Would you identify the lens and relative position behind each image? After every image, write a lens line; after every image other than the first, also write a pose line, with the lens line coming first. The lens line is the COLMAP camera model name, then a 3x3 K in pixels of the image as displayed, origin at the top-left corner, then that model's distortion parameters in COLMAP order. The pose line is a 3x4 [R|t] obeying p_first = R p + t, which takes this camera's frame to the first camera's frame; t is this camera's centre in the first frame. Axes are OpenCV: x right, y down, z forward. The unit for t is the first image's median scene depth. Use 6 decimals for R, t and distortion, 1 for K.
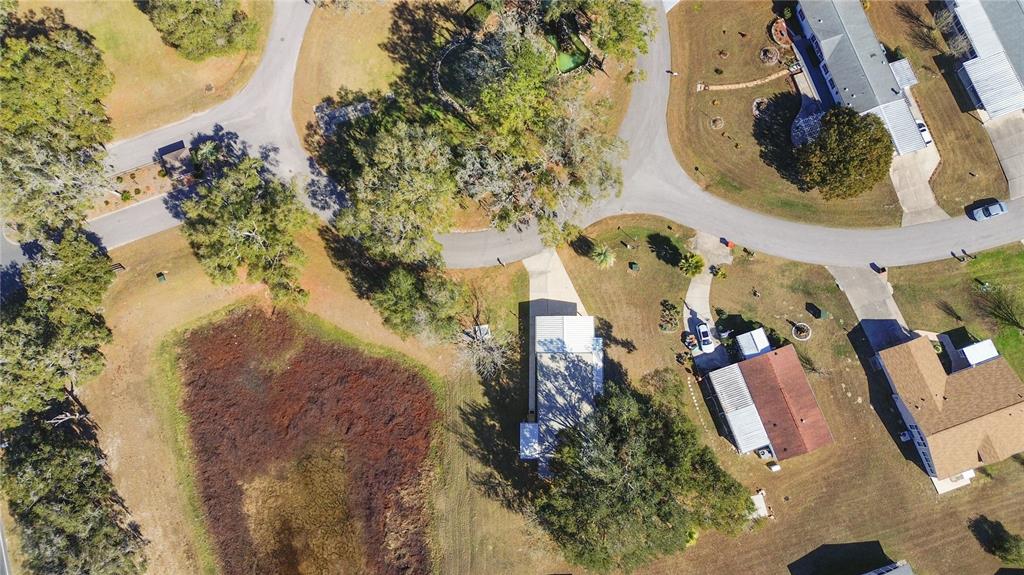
lens RADIAL K [[821.8, 0, 512.0], [0, 821.8, 287.5], [0, 0, 1]] dist [0.129374, -0.112585]
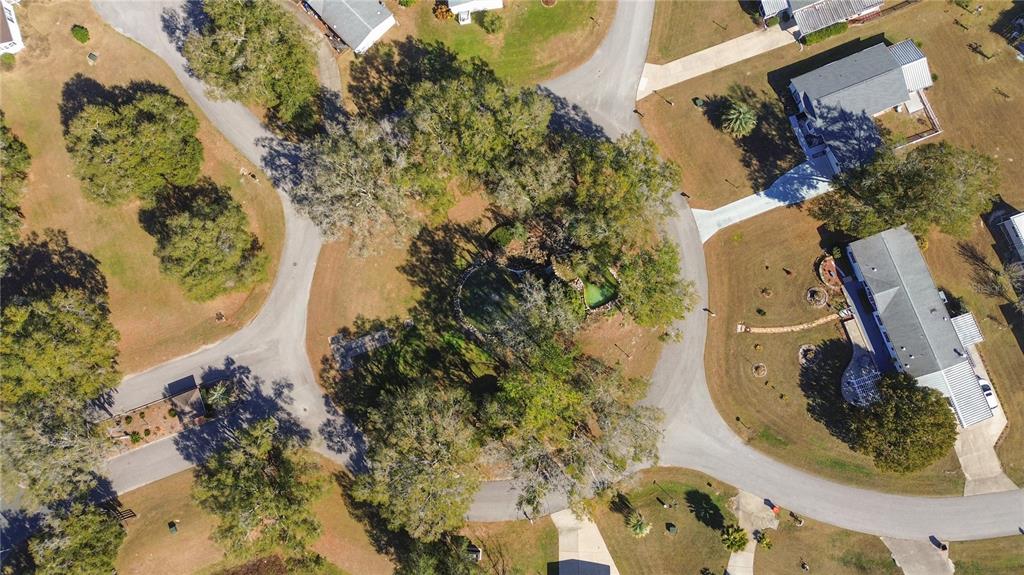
lens RADIAL K [[821.8, 0, 512.0], [0, 821.8, 287.5], [0, 0, 1]] dist [0.129374, -0.112585]
pose [[0.999476, -0.008112, -0.031340, 0.000347], [0.010148, 0.997809, 0.065384, -0.348028], [0.030741, -0.065668, 0.997368, 0.072180]]
